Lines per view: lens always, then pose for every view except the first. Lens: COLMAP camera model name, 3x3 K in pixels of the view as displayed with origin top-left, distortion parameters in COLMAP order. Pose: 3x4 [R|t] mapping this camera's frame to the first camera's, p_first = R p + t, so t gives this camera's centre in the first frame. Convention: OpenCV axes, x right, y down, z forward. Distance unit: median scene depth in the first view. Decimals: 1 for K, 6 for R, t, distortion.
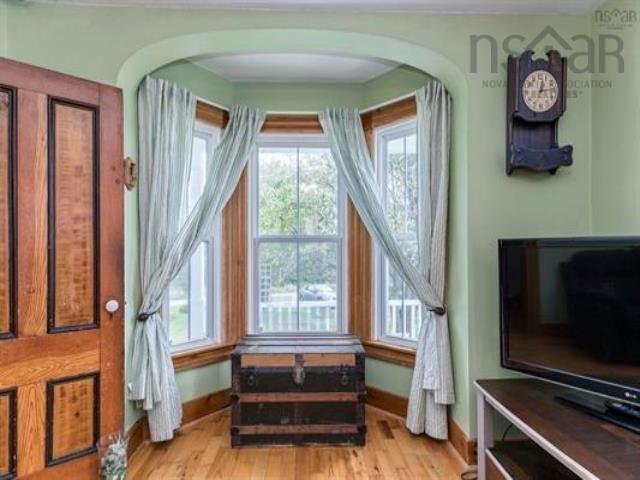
lens RADIAL K [[317.1, 0, 317.7], [0, 317.1, 238.9], [0, 0, 1]] dist [0.000242, 0.000261]
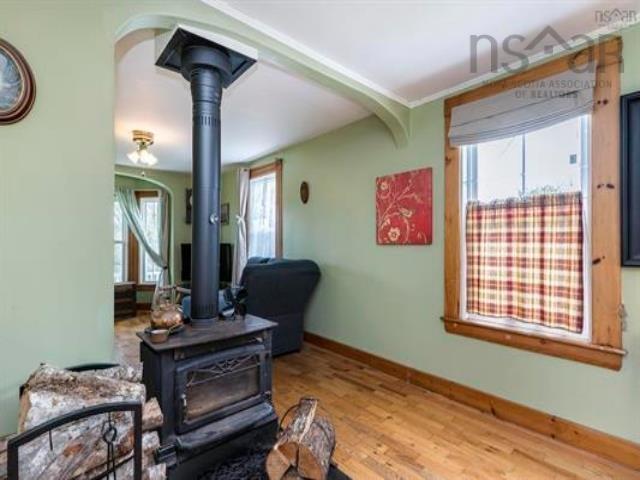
lens RADIAL K [[317.1, 0, 320.0], [0, 317.1, 235.7], [0, 0, 1]] dist [0.000242, 0.000261]
pose [[0.770511, 0.013756, 0.637279, -0.329312], [0.001041, 0.999739, -0.022839, 0.006206], [-0.637426, 0.018261, 0.770295, -1.864899]]
